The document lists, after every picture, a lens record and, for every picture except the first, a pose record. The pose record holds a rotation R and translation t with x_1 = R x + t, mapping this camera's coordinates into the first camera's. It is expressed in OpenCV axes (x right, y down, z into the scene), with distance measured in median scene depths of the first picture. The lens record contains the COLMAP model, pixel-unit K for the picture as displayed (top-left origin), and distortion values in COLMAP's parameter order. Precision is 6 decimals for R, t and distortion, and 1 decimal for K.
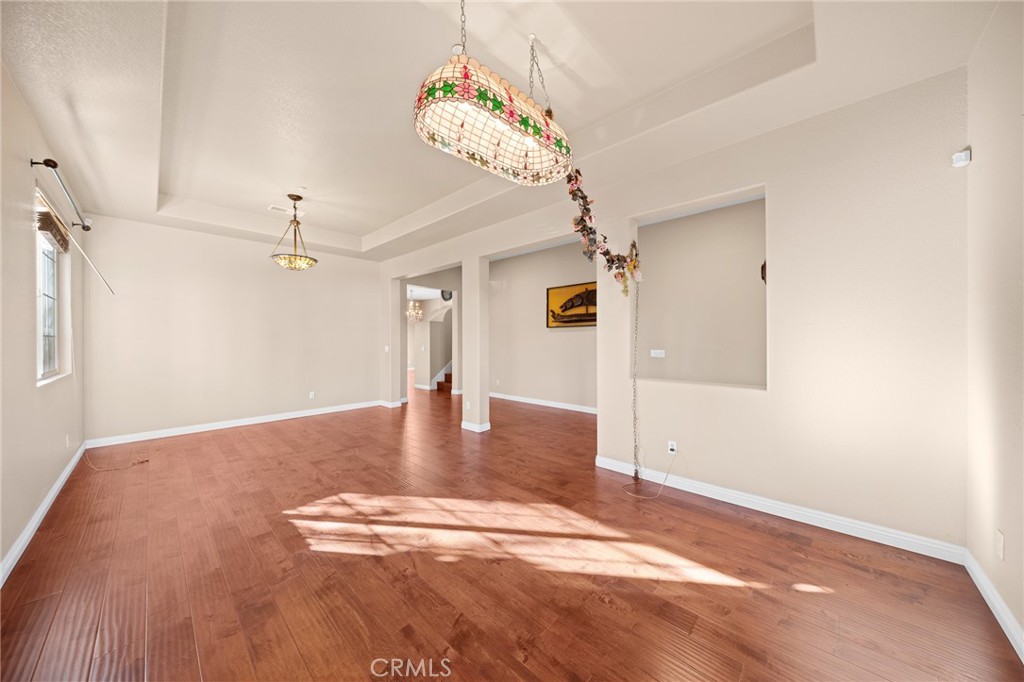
lens RADIAL K [[341.5, 0, 512.0], [0, 341.5, 339.3], [0, 0, 1]] dist [-0.005120, -0.000944]
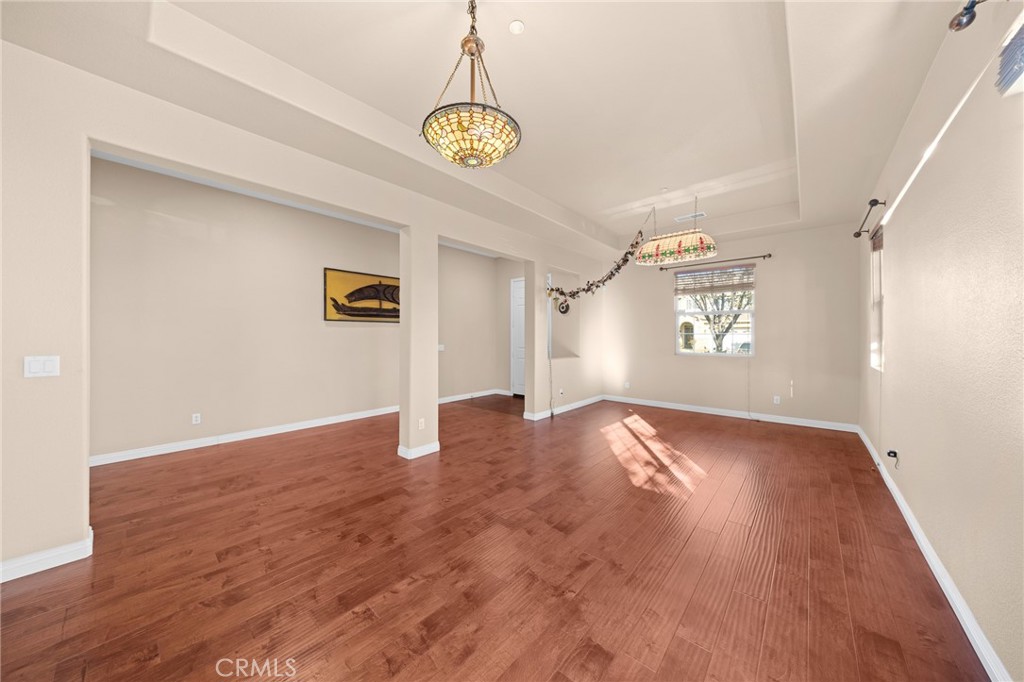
lens RADIAL K [[341.5, 0, 512.0], [0, 341.5, 338.5], [0, 0, 1]] dist [-0.005120, -0.000944]
pose [[-0.035863, -0.003660, 0.999350, -0.761647], [-0.000283, 0.999993, 0.003652, 0.003171], [-0.999357, -0.000152, -0.035864, 0.711753]]
